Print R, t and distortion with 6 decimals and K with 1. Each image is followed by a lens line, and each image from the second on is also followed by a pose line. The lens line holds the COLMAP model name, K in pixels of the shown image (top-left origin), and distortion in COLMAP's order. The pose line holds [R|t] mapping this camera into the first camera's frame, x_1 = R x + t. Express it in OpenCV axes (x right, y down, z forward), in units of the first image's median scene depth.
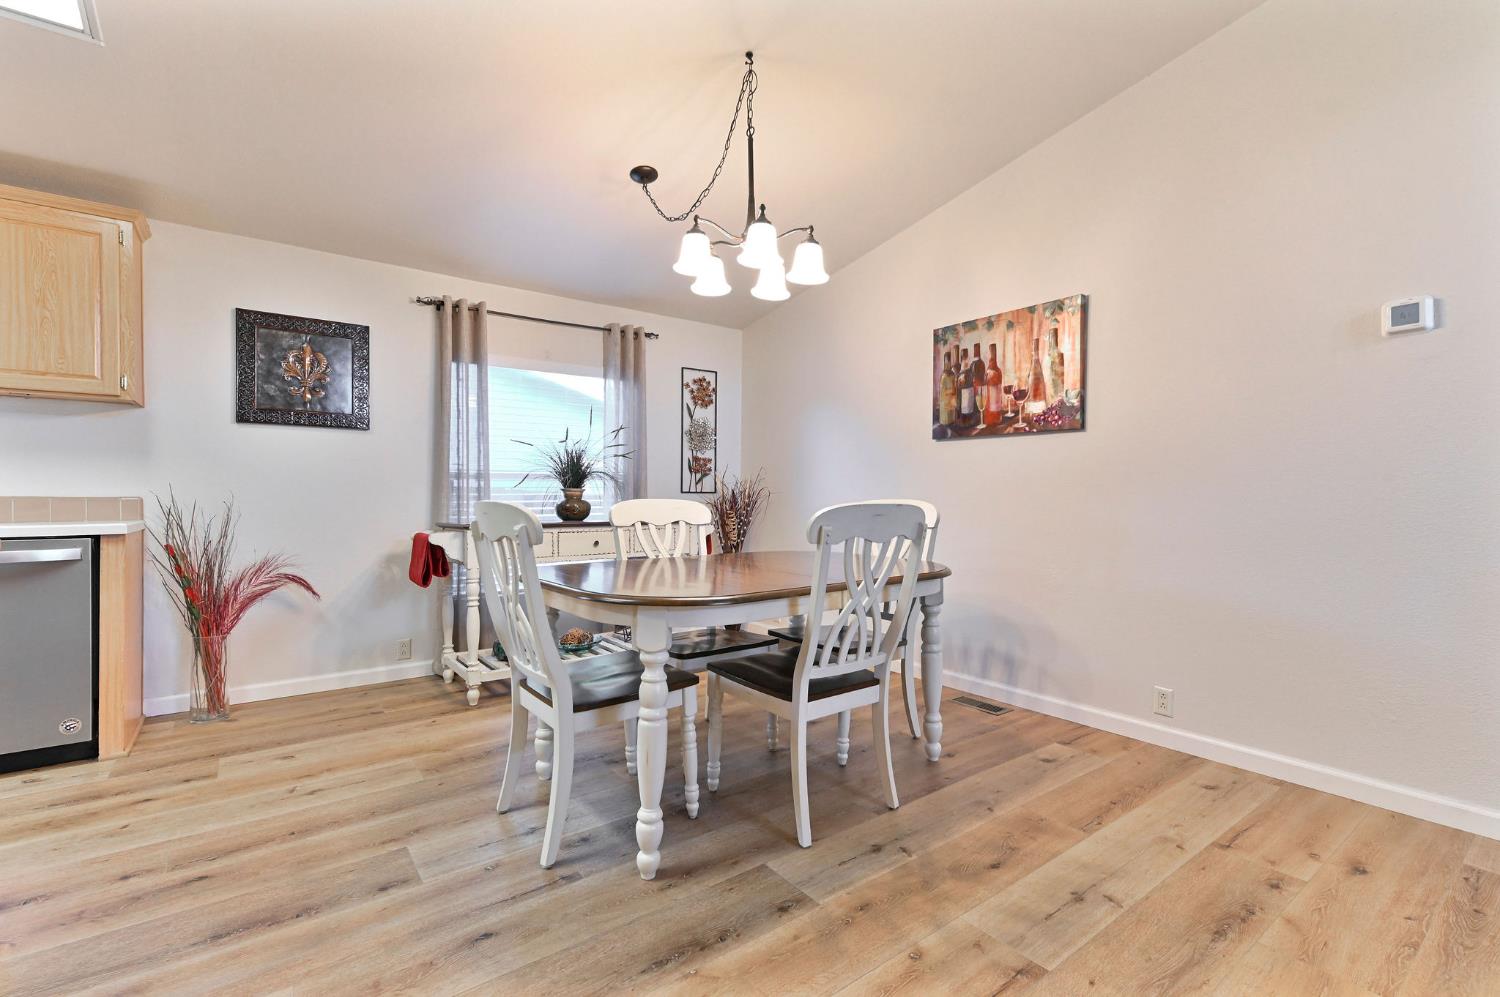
lens RADIAL K [[655.7, 0, 725.4], [0, 655.7, 497.2], [0, 0, 1]] dist [0.026018, -0.011983]
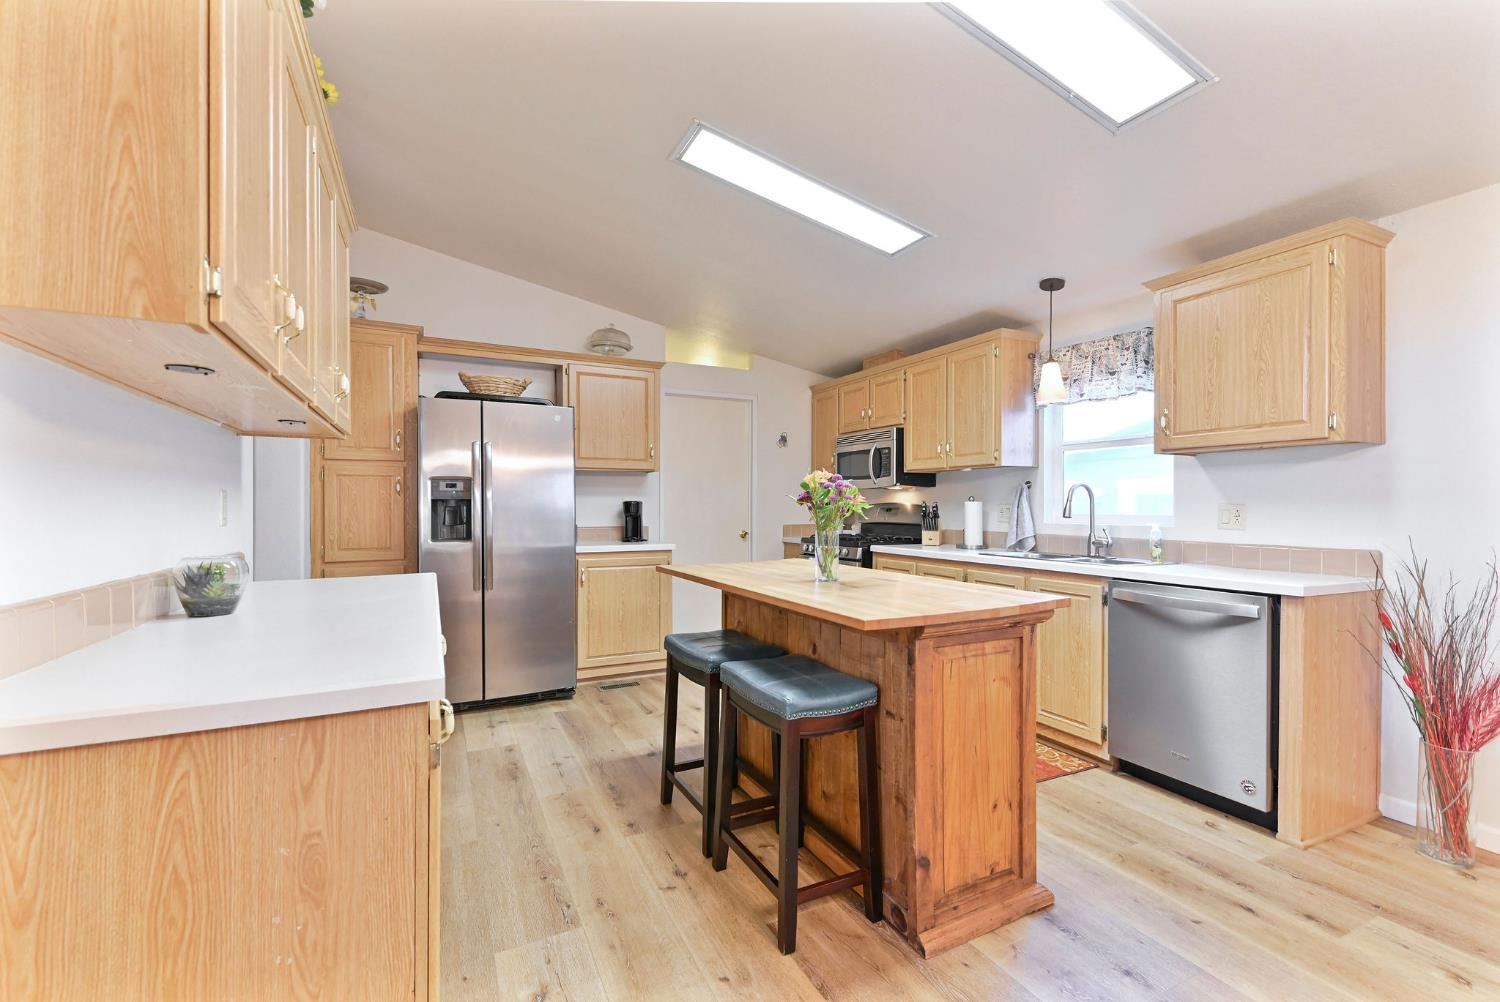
lens RADIAL K [[650.0, 0, 768.1], [0, 650.0, 509.7], [0, 0, 1]] dist [0.001653, -0.000173]
pose [[-0.145712, -0.003126, -0.989322, 0.044780], [-0.009385, 0.999954, -0.001778, -0.040361], [0.989282, 0.009026, -0.145735, 0.328570]]
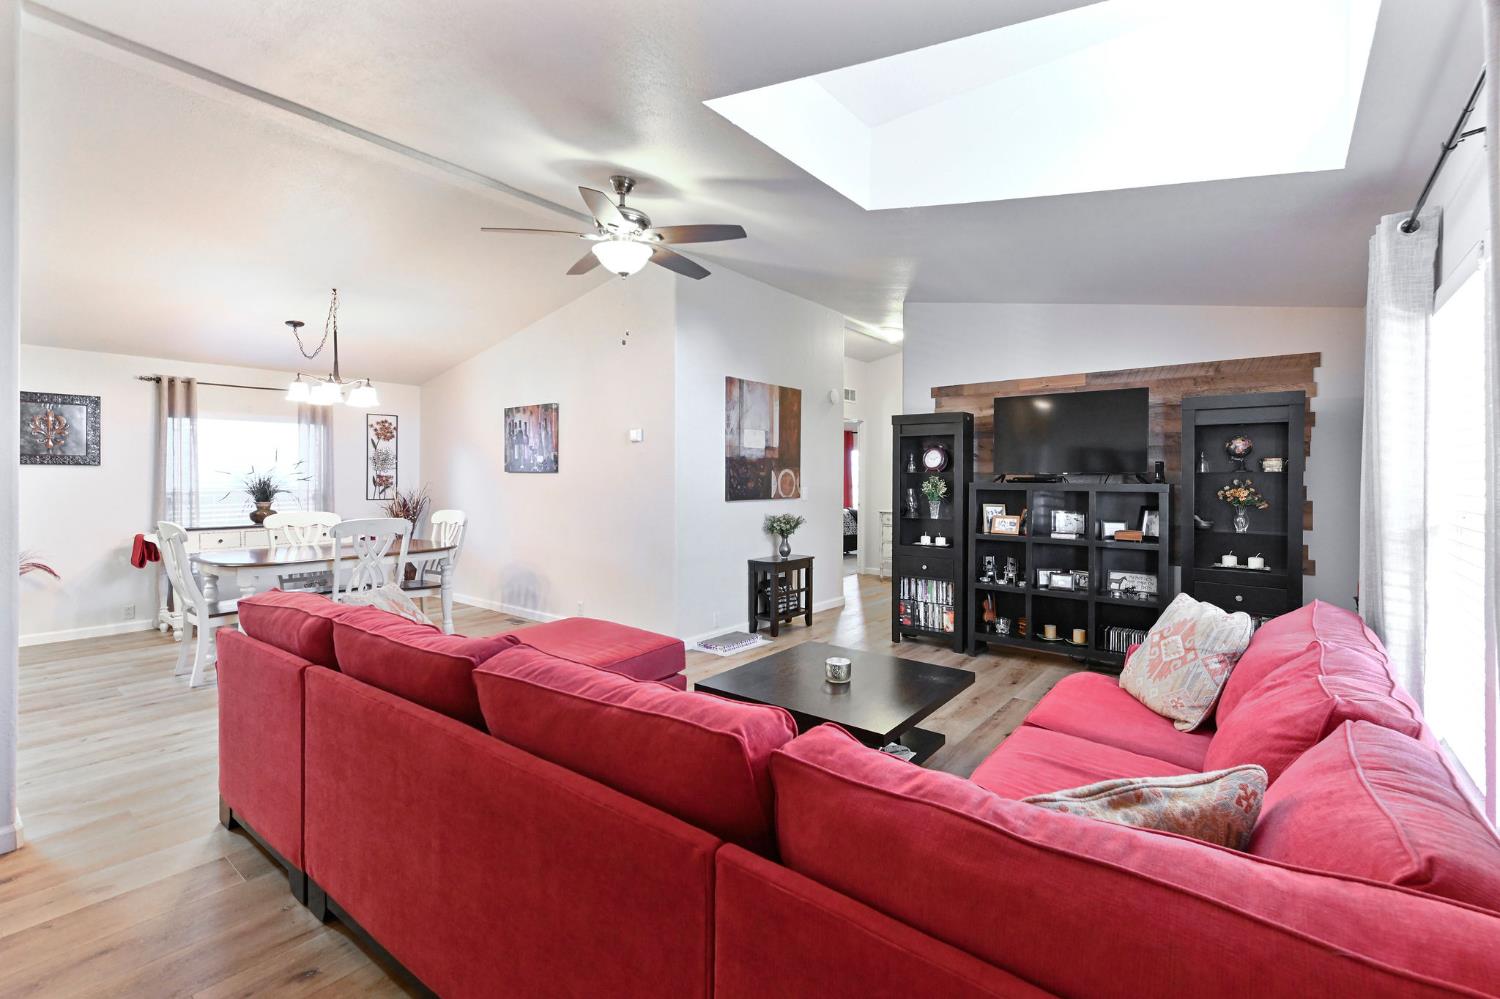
lens RADIAL K [[643.0, 0, 749.5], [0, 643.0, 479.2], [0, 0, 1]] dist [0.000478, -0.005436]
pose [[0.959272, -0.000904, 0.282484, 0.478405], [0.001923, 0.999993, -0.003329, -0.065435], [-0.282479, 0.003737, 0.959266, -0.832708]]
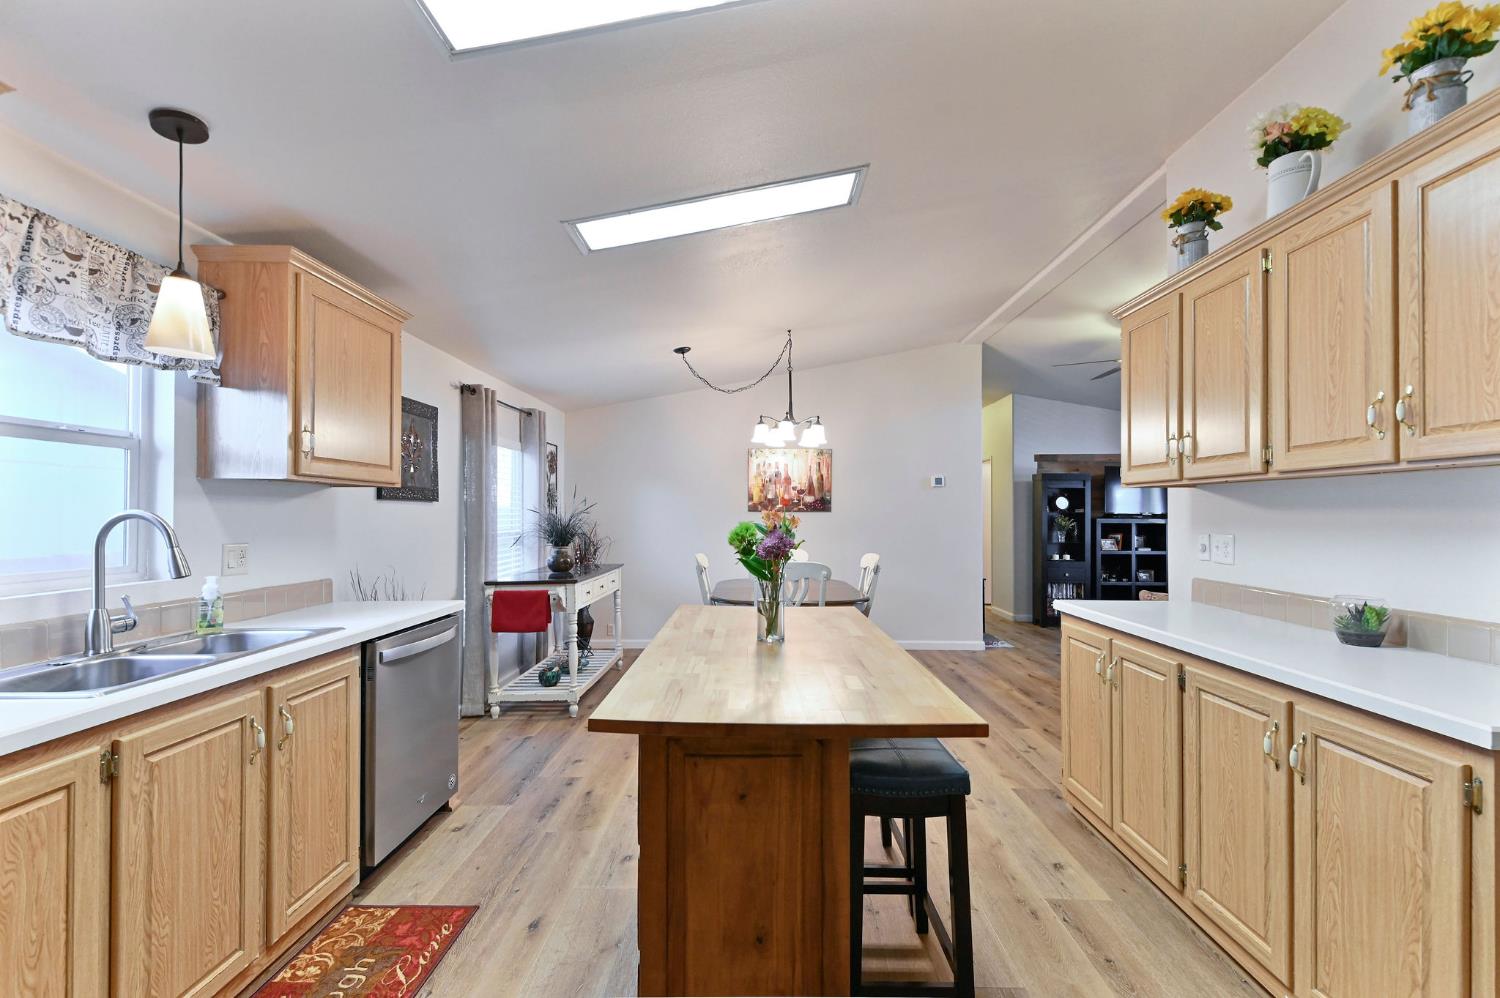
lens RADIAL K [[677.8, 0, 723.1], [0, 677.8, 510.2], [0, 0, 1]] dist [0.024655, -0.010383]
pose [[0.620004, -0.000733, 0.784598, -1.209025], [0.007897, 0.999955, -0.005306, -0.084664], [-0.784559, 0.009485, 0.619982, -0.076441]]
